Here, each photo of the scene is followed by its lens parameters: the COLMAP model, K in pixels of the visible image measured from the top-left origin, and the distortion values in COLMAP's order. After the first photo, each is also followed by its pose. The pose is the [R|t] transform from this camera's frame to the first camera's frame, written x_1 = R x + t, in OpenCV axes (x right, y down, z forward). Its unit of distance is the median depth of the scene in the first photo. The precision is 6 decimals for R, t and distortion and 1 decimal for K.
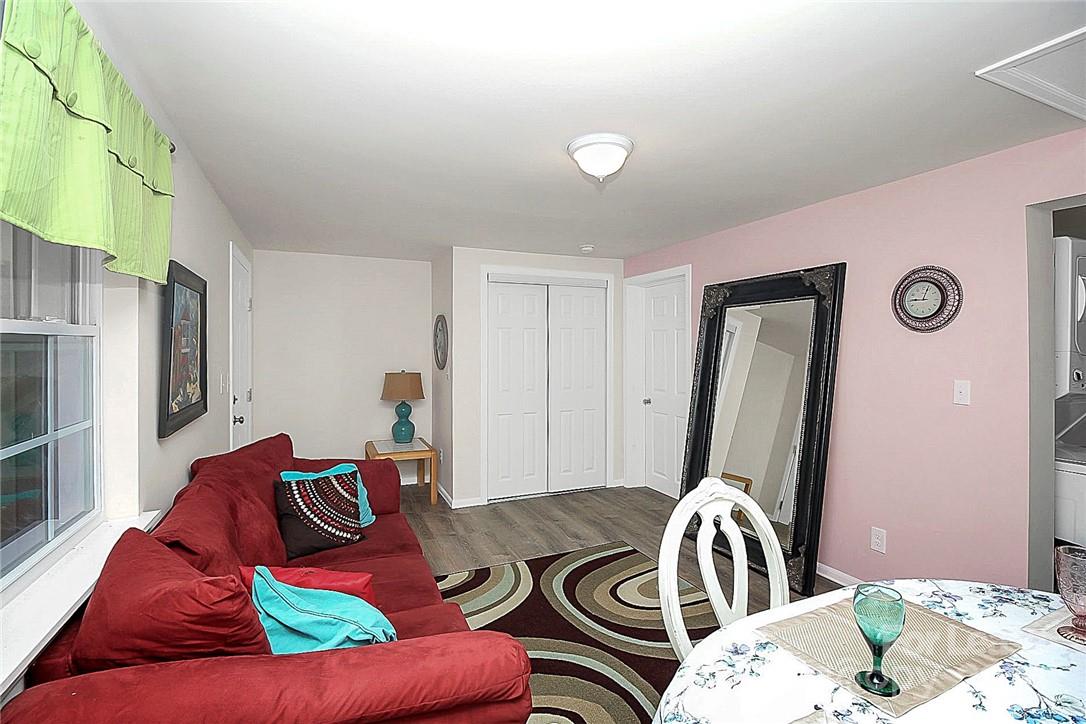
lens RADIAL K [[504.7, 0, 544.0], [0, 504.7, 349.0], [0, 0, 1]] dist [0.000710, -0.013185]
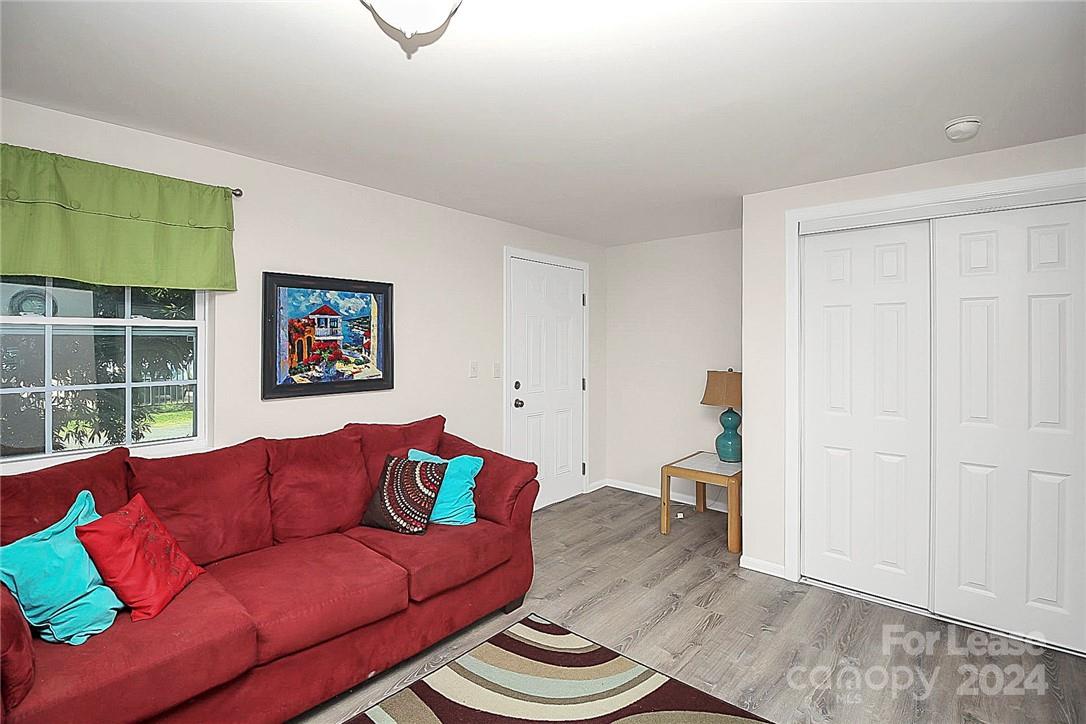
lens RADIAL K [[504.7, 0, 544.0], [0, 504.7, 349.0], [0, 0, 1]] dist [0.000710, -0.013185]
pose [[0.414630, 0.001770, -0.909989, 0.584156], [-0.001947, 0.999998, 0.001058, 0.019343], [0.909988, 0.001333, 0.414632, 0.767216]]
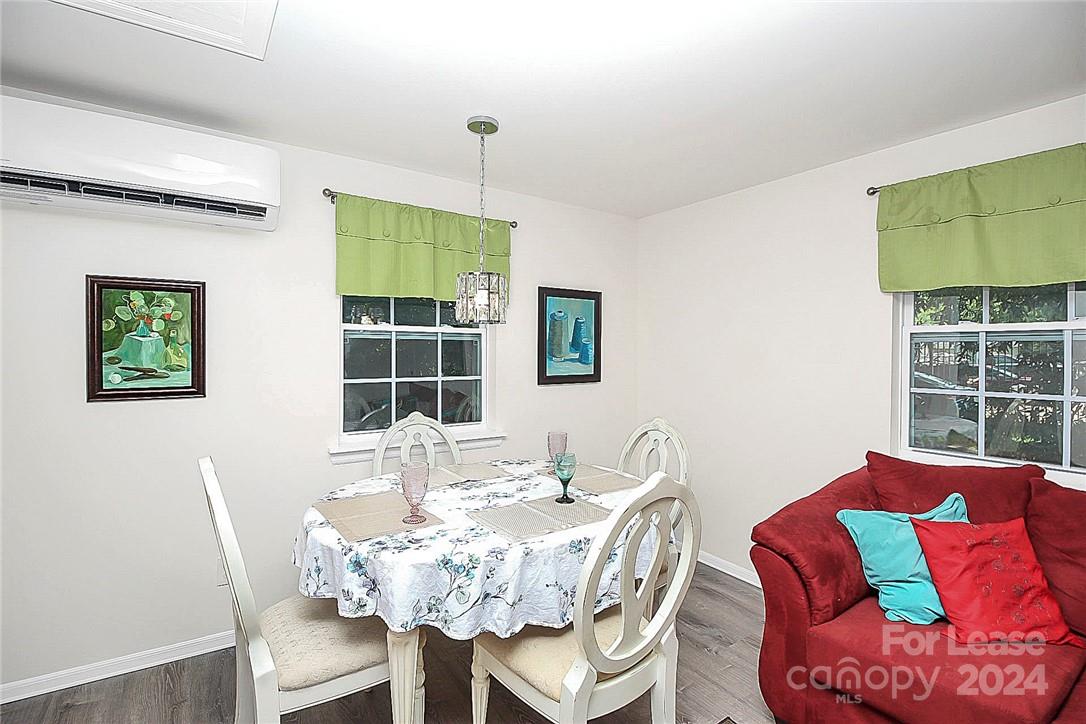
lens RADIAL K [[497.1, 0, 543.0], [0, 497.1, 362.0], [0, 0, 1]] dist [-0.014694, -0.000064]
pose [[-0.981237, -0.007540, -0.192657, 0.403748], [-0.012566, 0.999612, 0.024877, 0.021586], [0.192395, 0.026831, -0.980951, 1.037268]]
